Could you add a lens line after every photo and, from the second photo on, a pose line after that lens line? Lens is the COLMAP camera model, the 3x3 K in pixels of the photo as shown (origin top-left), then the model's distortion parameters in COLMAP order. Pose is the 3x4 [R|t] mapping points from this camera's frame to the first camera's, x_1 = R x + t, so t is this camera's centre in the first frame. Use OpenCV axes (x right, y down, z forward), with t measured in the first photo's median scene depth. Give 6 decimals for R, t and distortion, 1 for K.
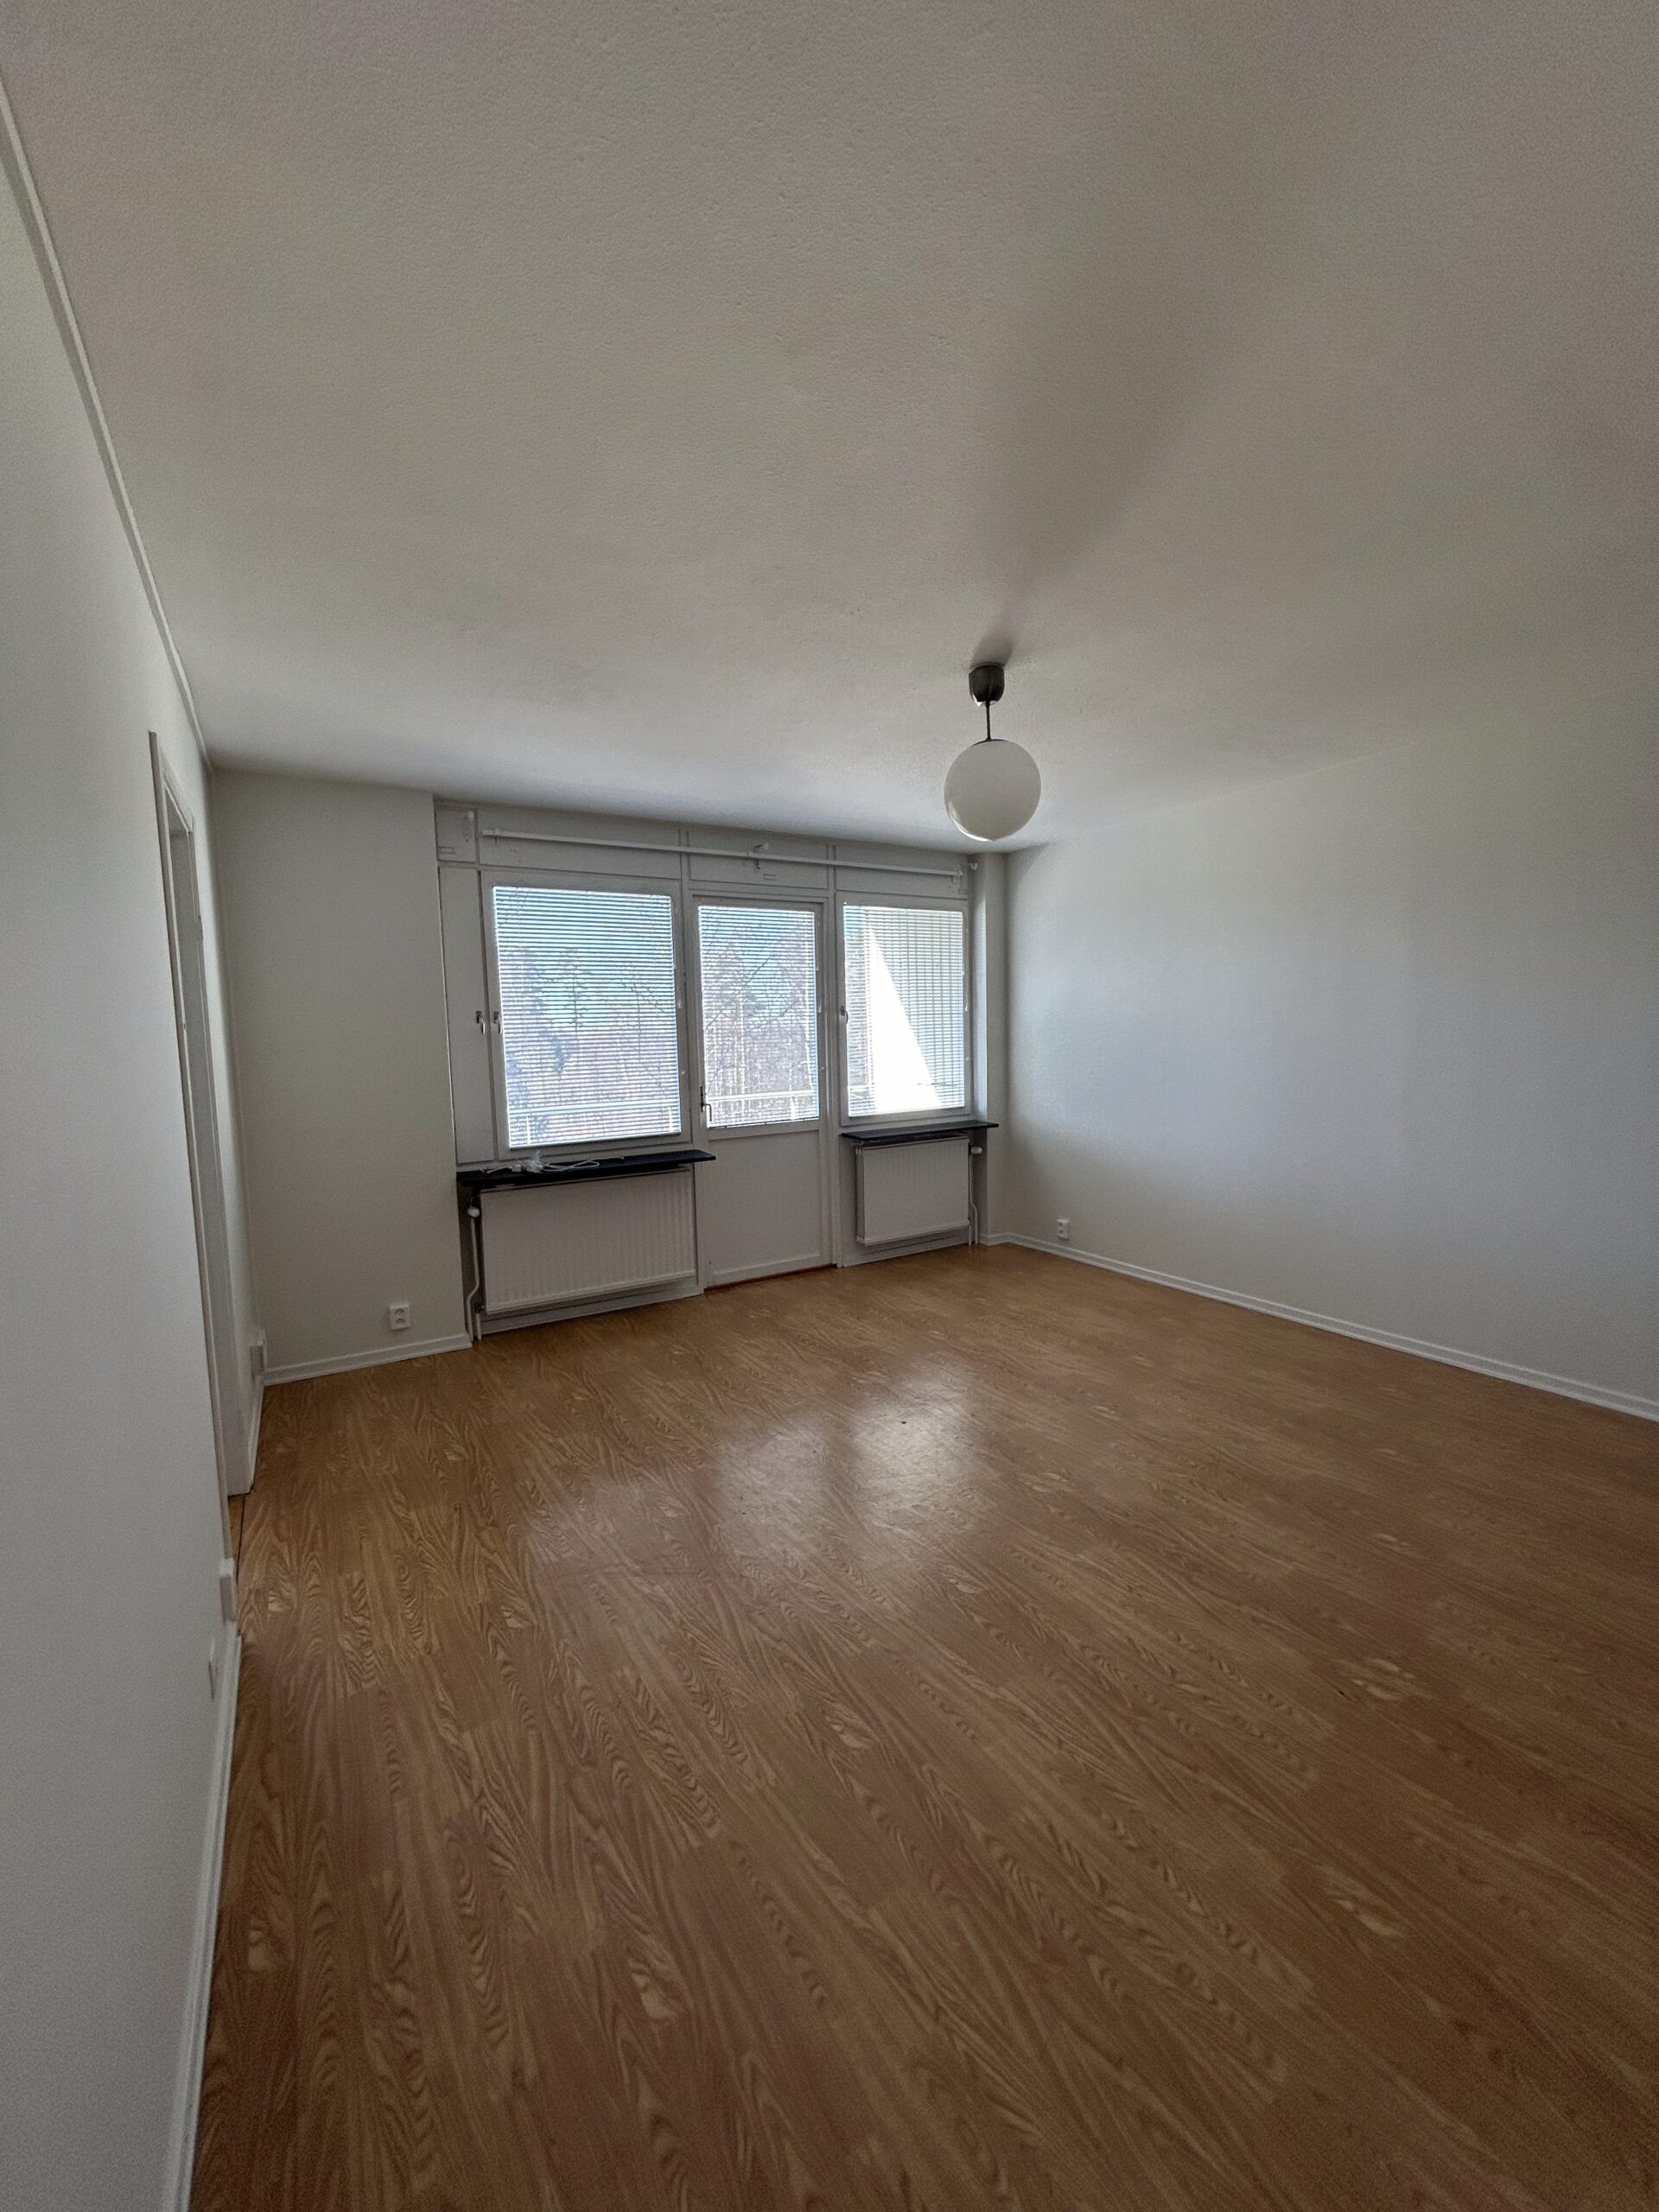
lens RADIAL K [[879.2, 0, 831.0], [0, 879.2, 1107.7], [0, 0, 1]] dist [0.013679, -0.000342]
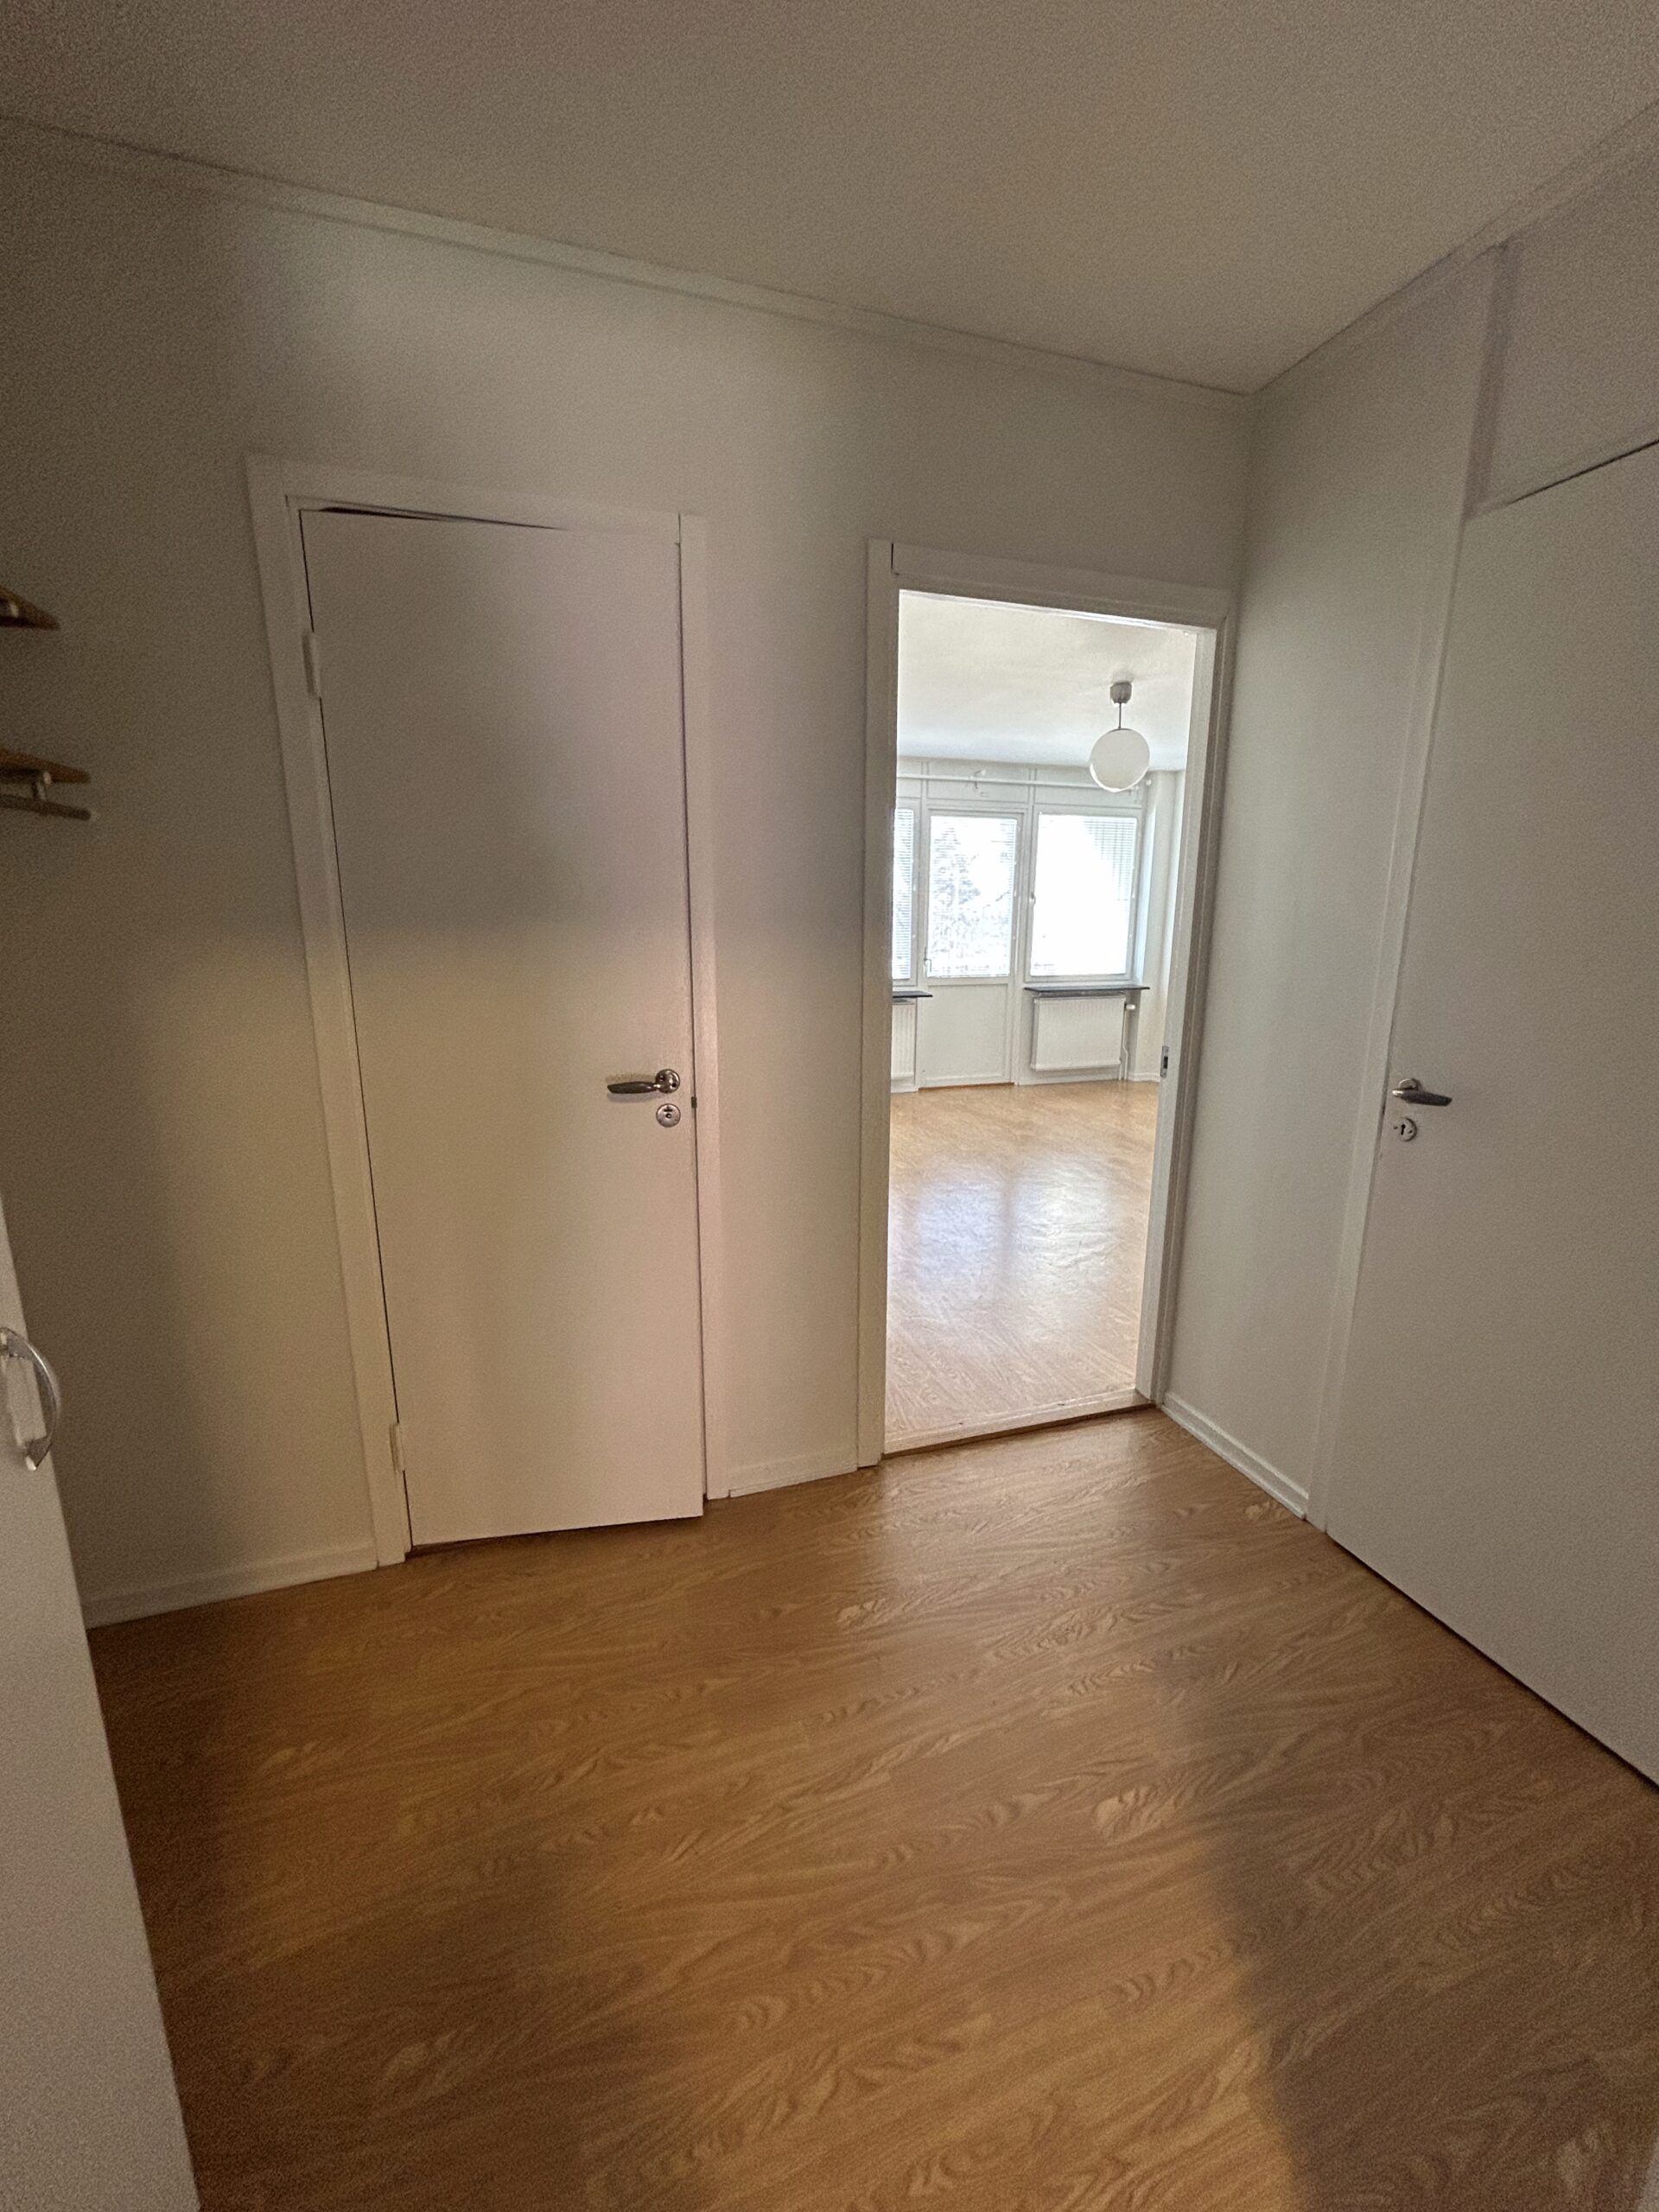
lens RADIAL K [[879.2, 0, 842.1], [0, 879.2, 1097.1], [0, 0, 1]] dist [0.013679, -0.000342]
pose [[0.972134, 0.078813, -0.220782, 0.055938], [-0.051063, 0.990368, 0.128697, 0.040180], [0.228799, -0.113837, 0.966795, -0.441023]]
